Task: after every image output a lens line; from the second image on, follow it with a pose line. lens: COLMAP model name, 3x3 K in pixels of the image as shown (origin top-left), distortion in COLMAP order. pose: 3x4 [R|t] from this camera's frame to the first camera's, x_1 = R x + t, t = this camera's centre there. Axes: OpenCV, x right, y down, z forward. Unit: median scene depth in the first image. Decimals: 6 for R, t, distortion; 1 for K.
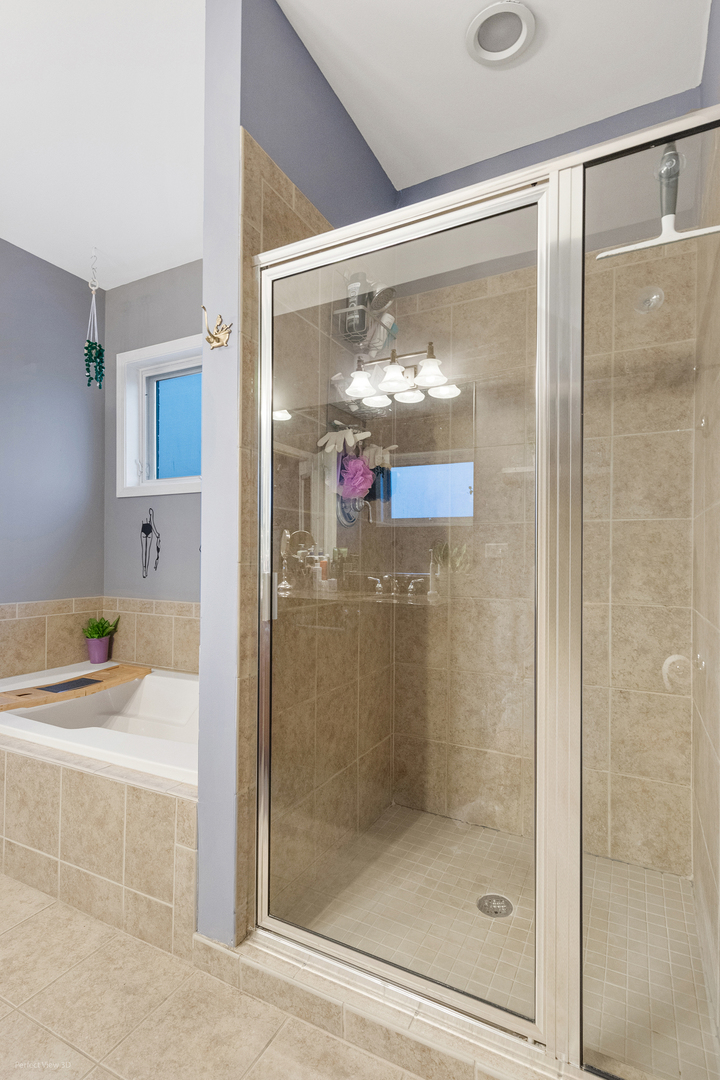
lens RADIAL K [[516.9, 0, 357.7], [0, 516.9, 542.9], [0, 0, 1]] dist [0.013959, 0.000459]
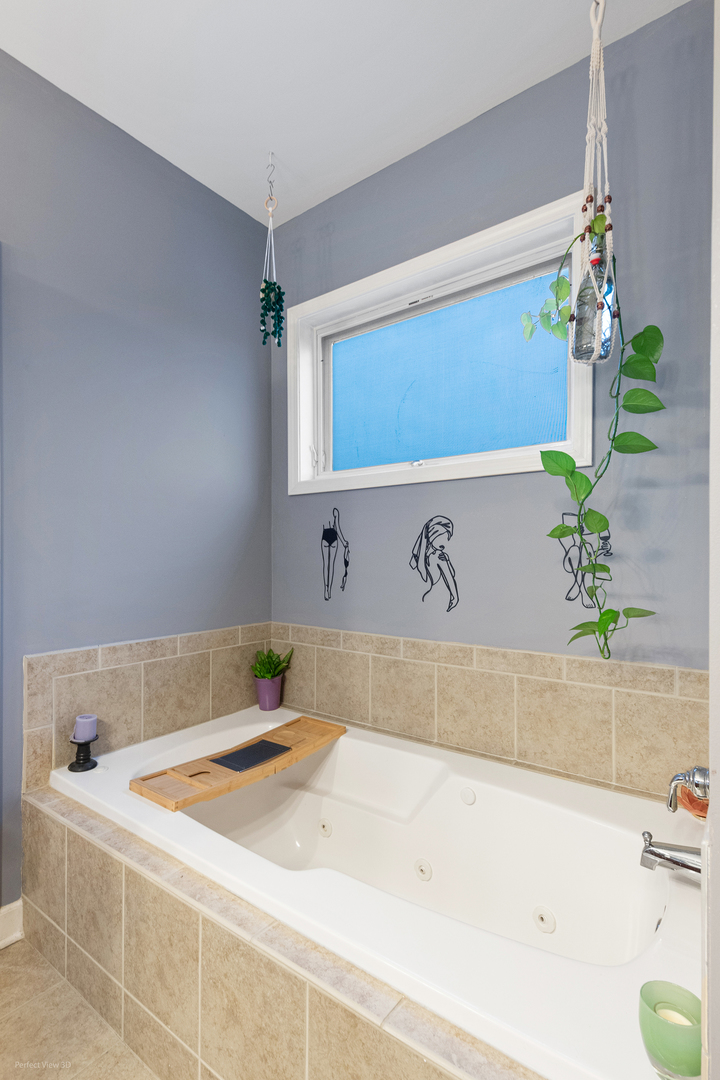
lens RADIAL K [[516.9, 0, 364.3], [0, 516.9, 545.1], [0, 0, 1]] dist [0.013959, 0.000459]
pose [[0.986312, -0.007408, -0.164724, -0.240842], [0.008180, 0.999959, 0.004006, -0.016202], [0.164687, -0.005298, 0.986332, 0.274570]]
